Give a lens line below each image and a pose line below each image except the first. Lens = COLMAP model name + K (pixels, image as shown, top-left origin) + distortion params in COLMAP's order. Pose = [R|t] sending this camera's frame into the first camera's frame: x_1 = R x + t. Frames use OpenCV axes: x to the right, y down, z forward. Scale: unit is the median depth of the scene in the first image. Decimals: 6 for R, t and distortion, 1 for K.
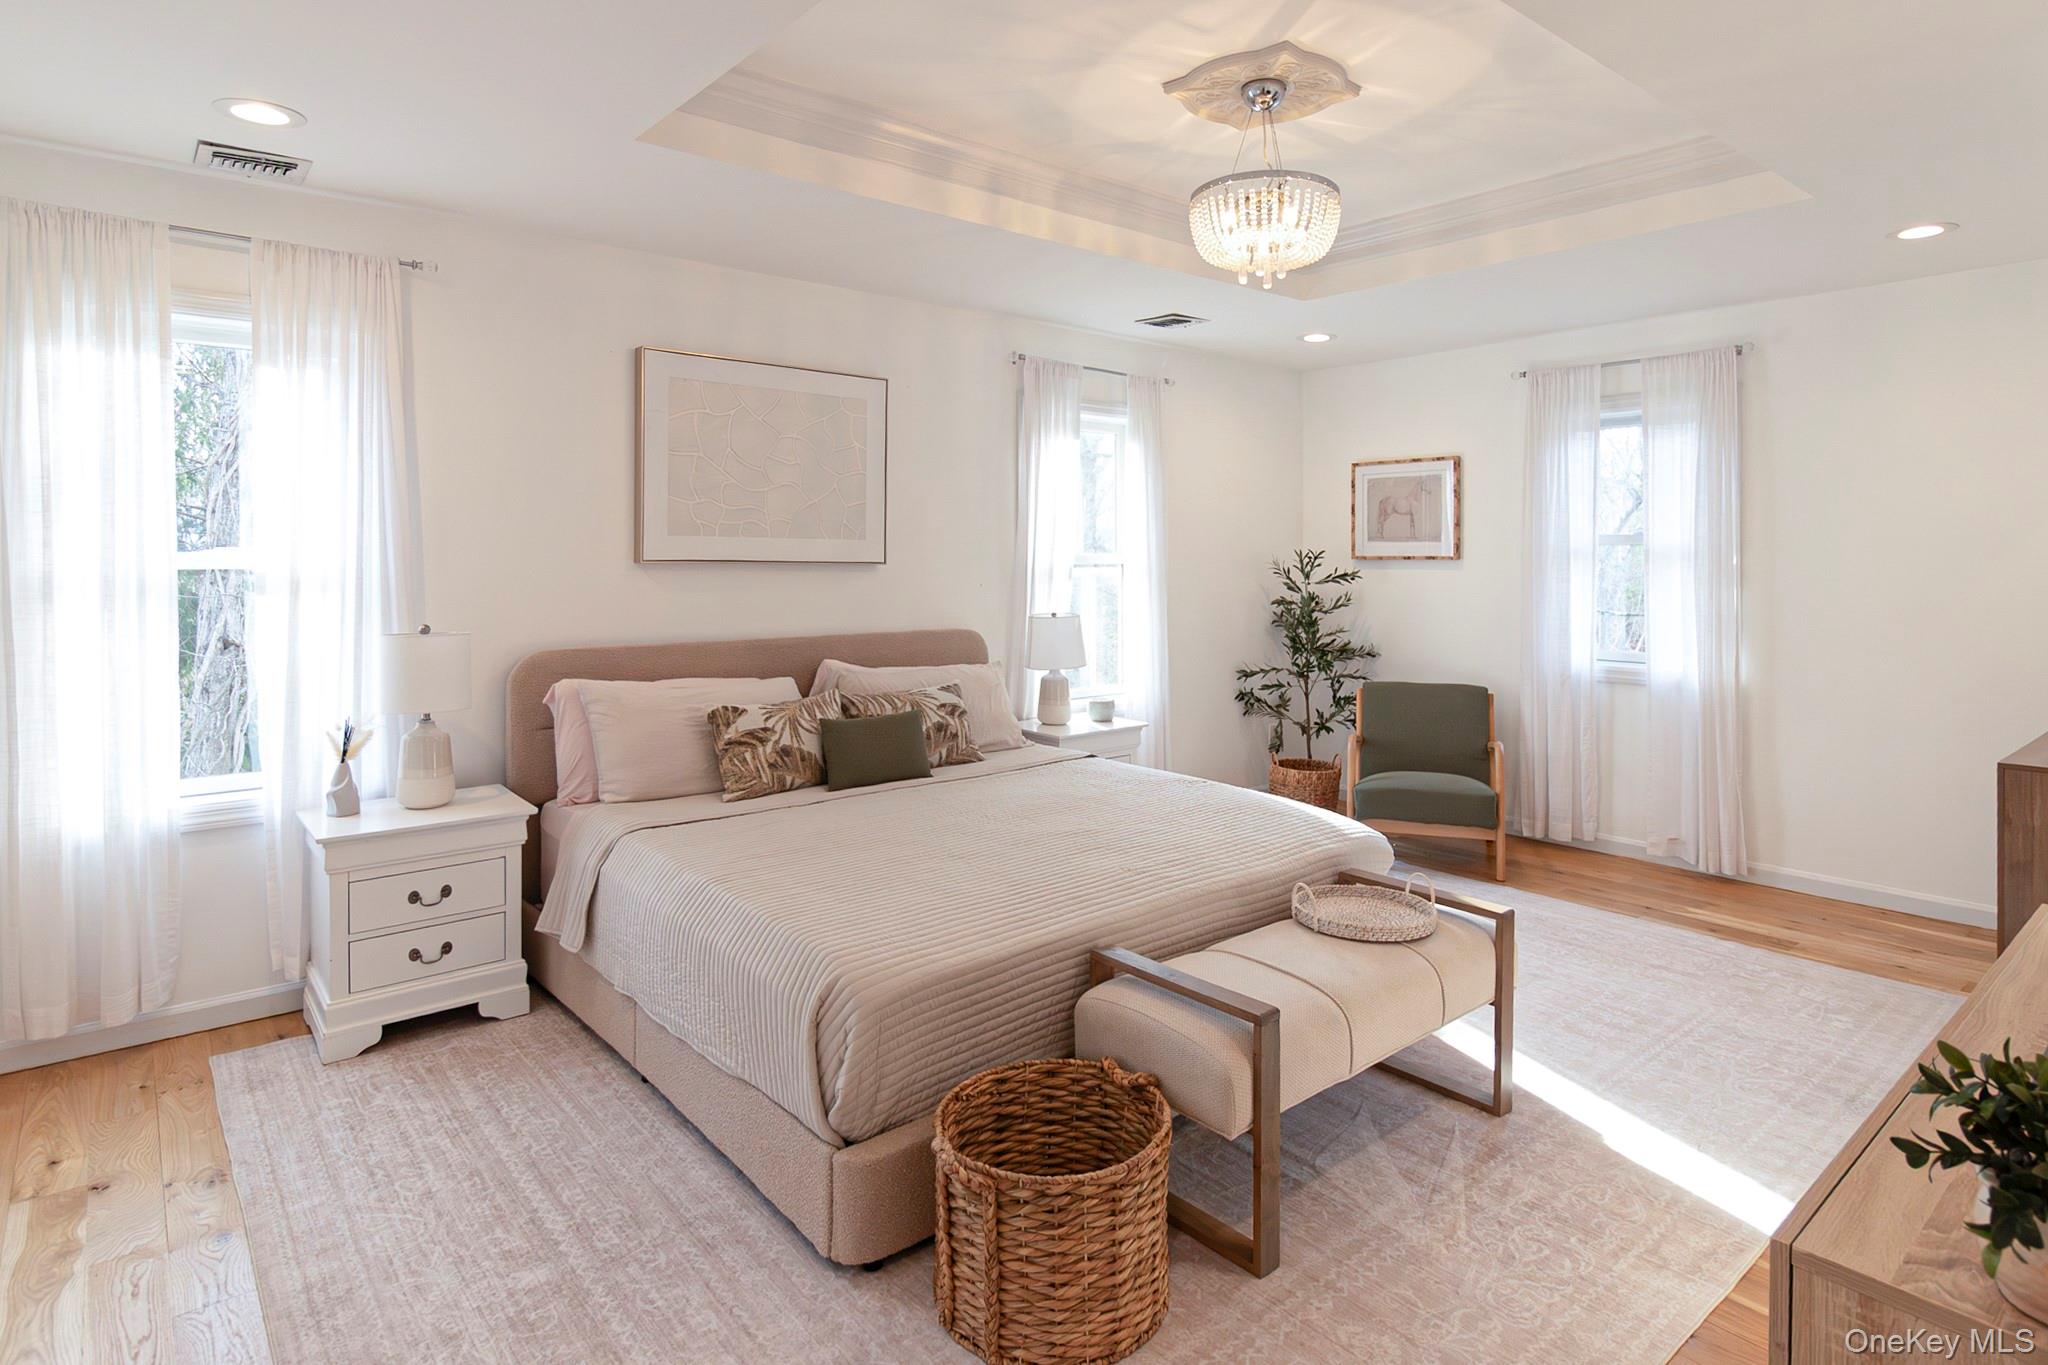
lens RADIAL K [[1120.0, 0, 1022.9], [0, 1120.0, 556.6], [0, 0, 1]] dist [-0.001942, -0.001287]
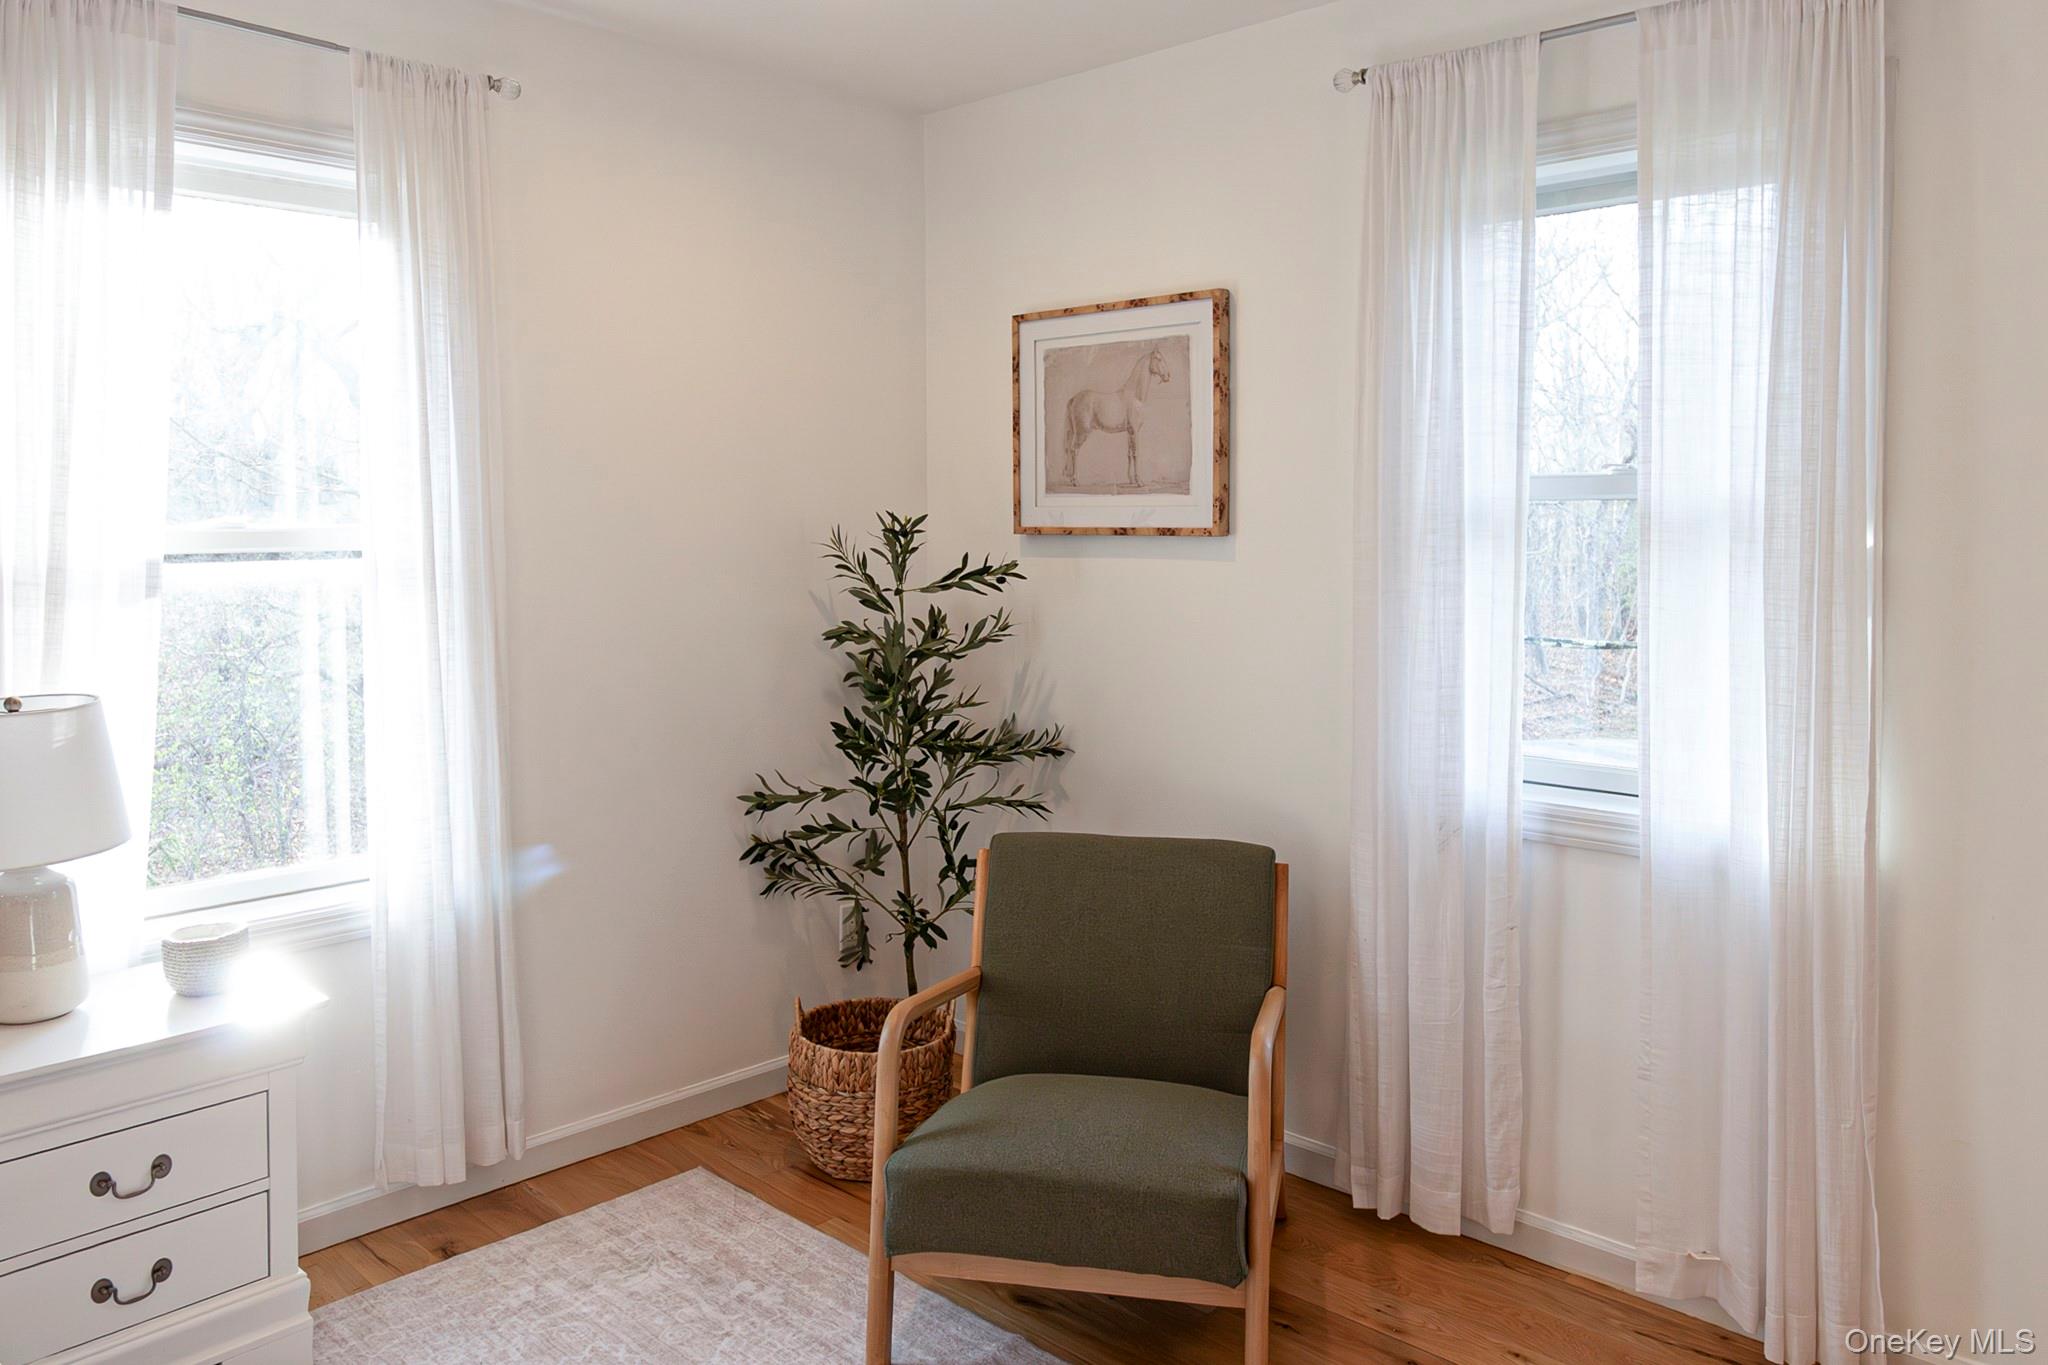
lens RADIAL K [[1492.8, 0, 1025.6], [0, 1492.8, 578.3], [0, 0, 1]] dist [-0.003592, 0.001730]
pose [[0.993629, -0.008997, 0.112339, 0.251087], [0.004497, 0.999179, 0.040253, -0.004282], [-0.112609, -0.039492, 0.992854, 0.447760]]
